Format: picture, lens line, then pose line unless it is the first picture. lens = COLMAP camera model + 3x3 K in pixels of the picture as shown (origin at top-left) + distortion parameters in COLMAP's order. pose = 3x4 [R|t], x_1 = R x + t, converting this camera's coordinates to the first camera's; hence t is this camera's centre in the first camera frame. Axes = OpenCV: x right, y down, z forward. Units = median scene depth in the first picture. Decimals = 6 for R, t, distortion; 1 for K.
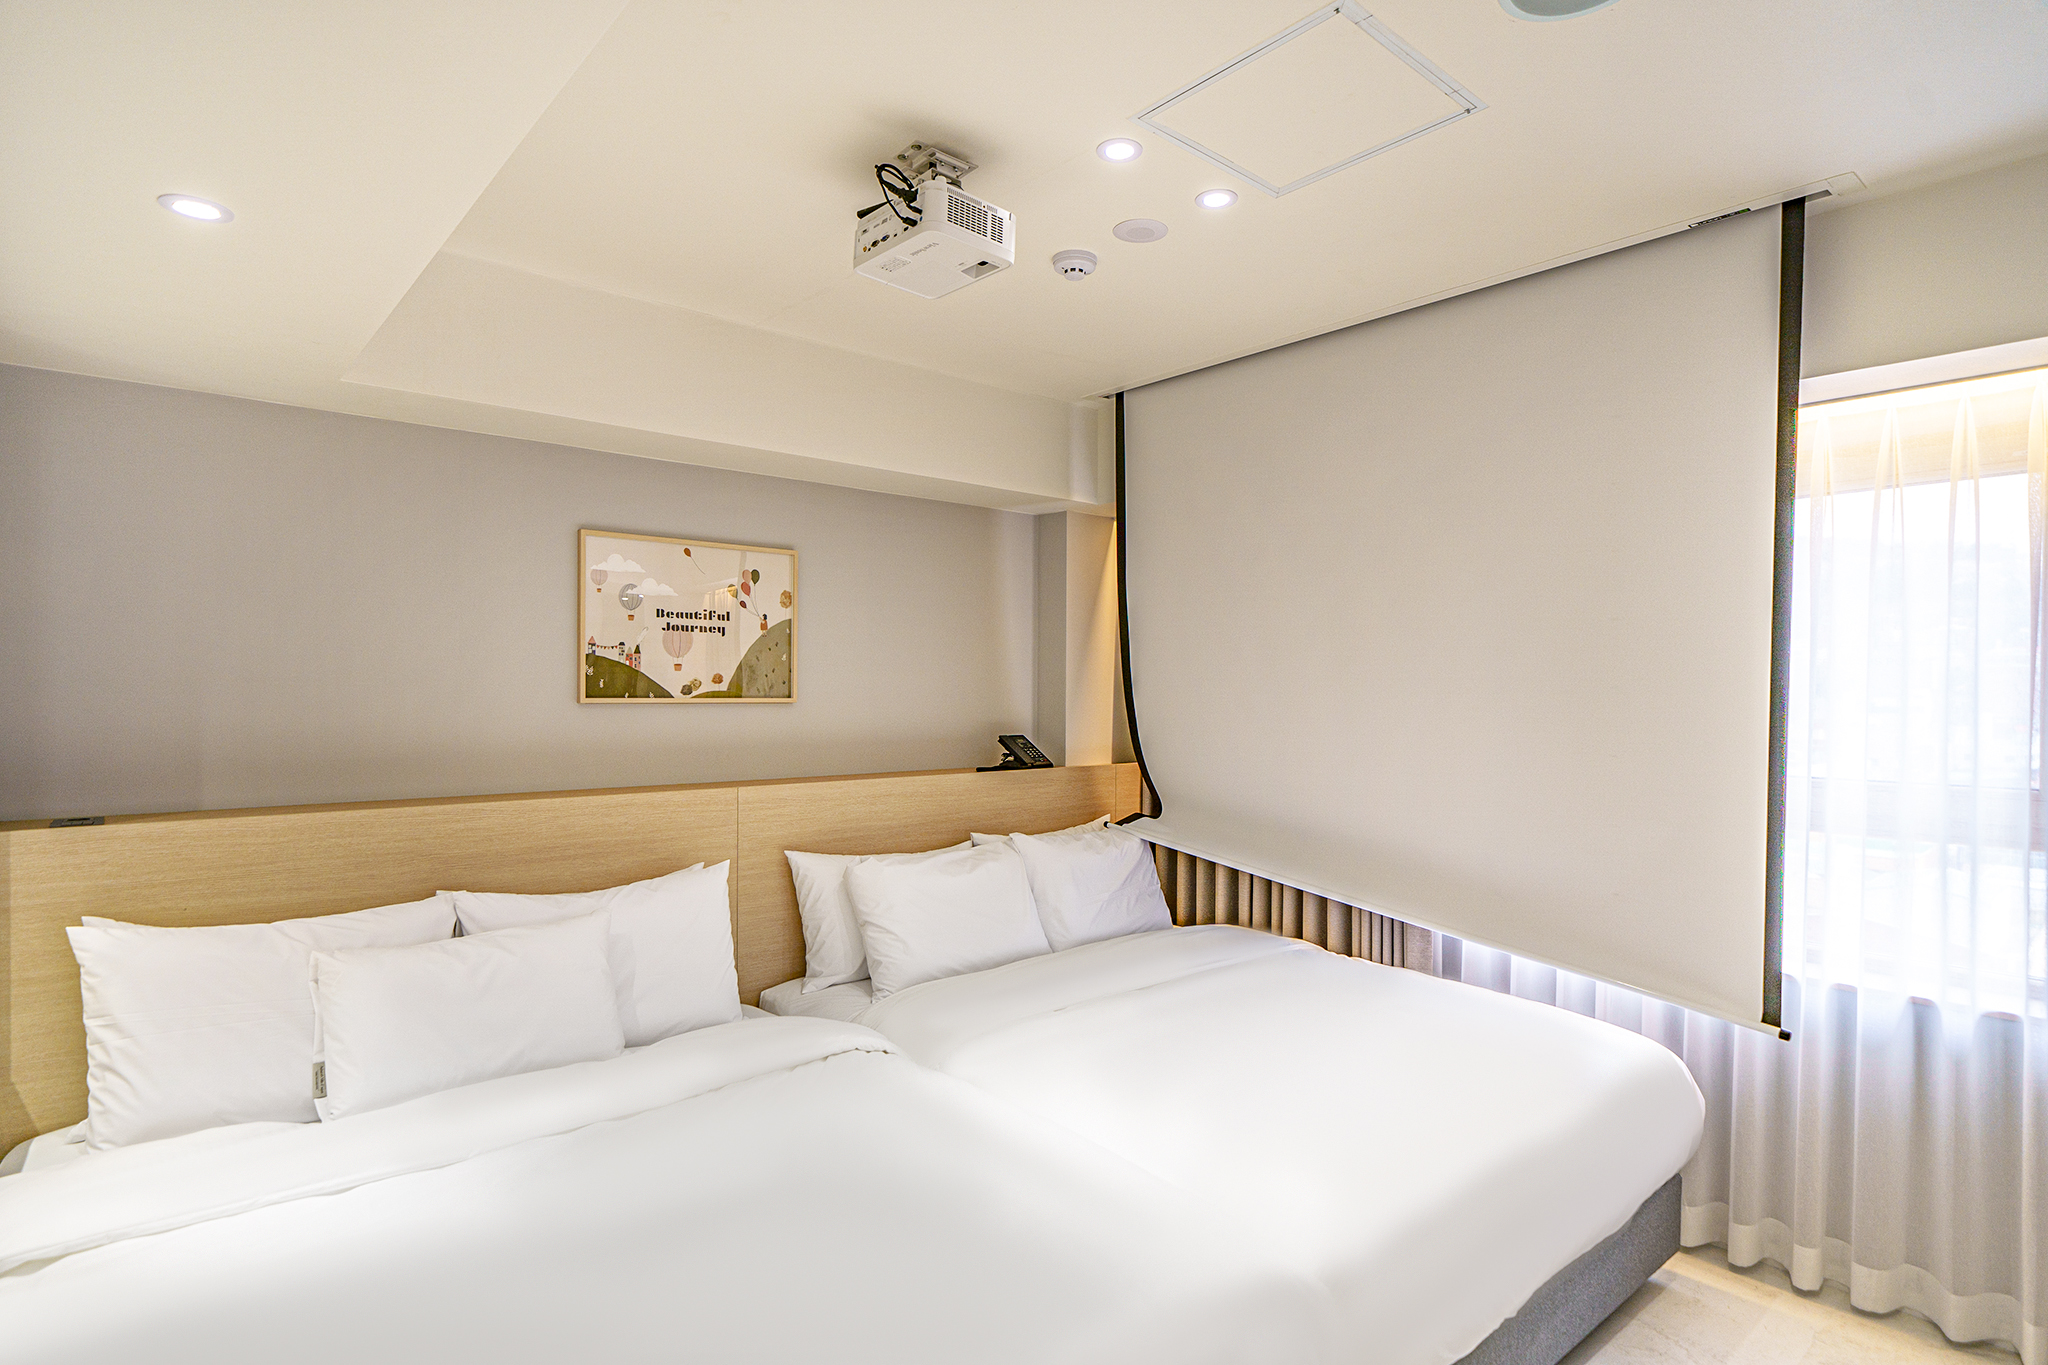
lens RADIAL K [[1081.8, 0, 1024.0], [0, 1081.8, 682.5], [0, 0, 1]] dist [-0.000080, -0.000605]
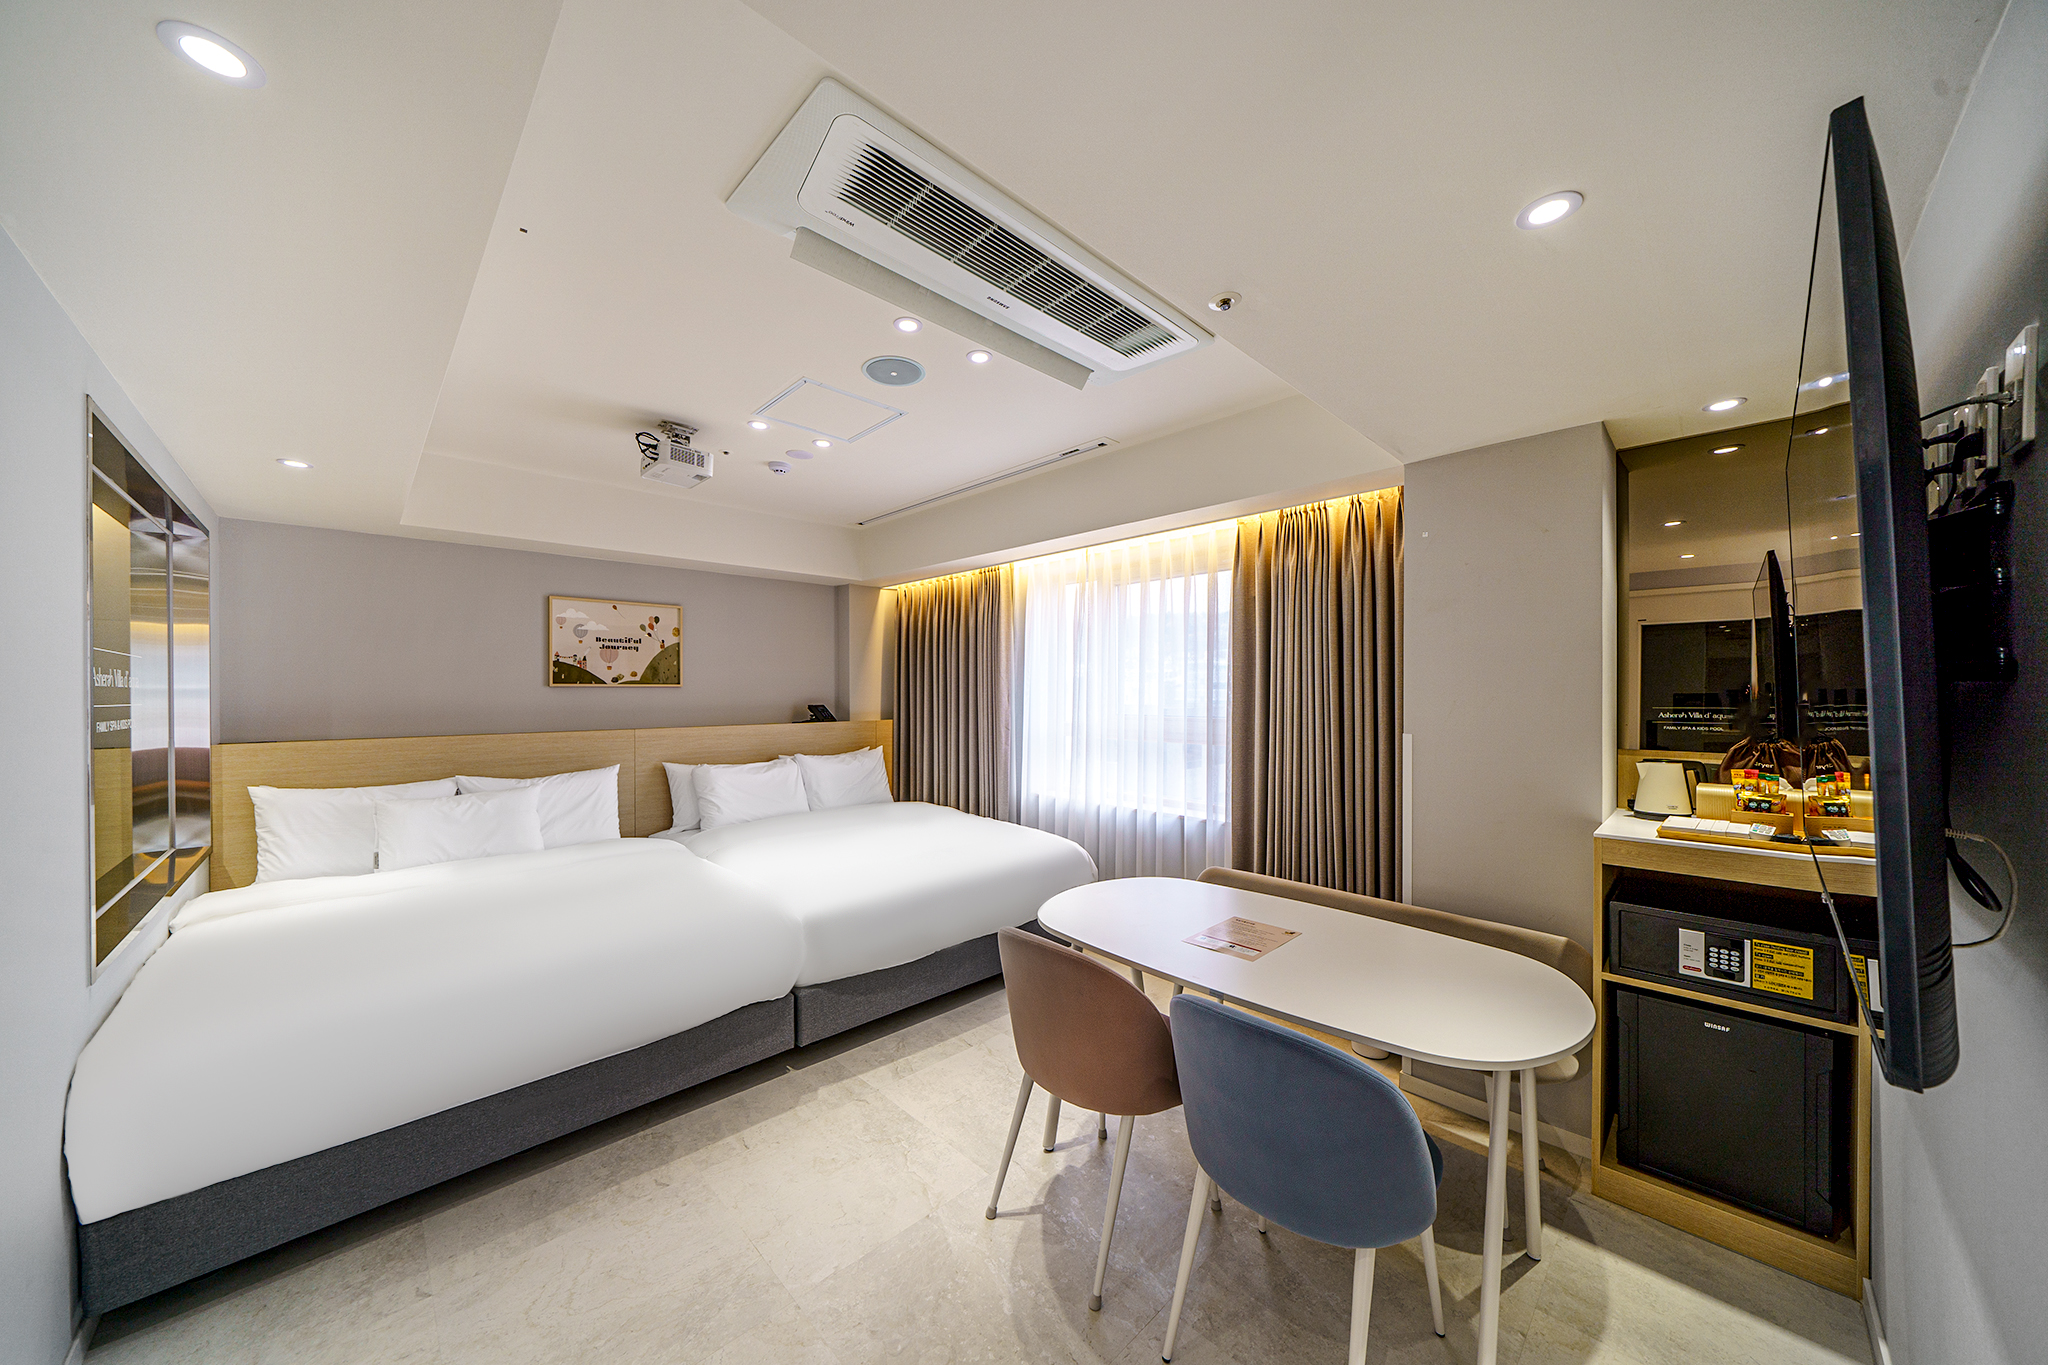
lens RADIAL K [[701.4, 0, 1024.8], [0, 701.4, 695.9], [0, 0, 1]] dist [0.000241, -0.000014]
pose [[0.997659, -0.009783, 0.067678, 0.335945], [0.008632, 0.999813, 0.017284, 0.020920], [-0.067834, -0.016660, 0.997558, -0.292022]]
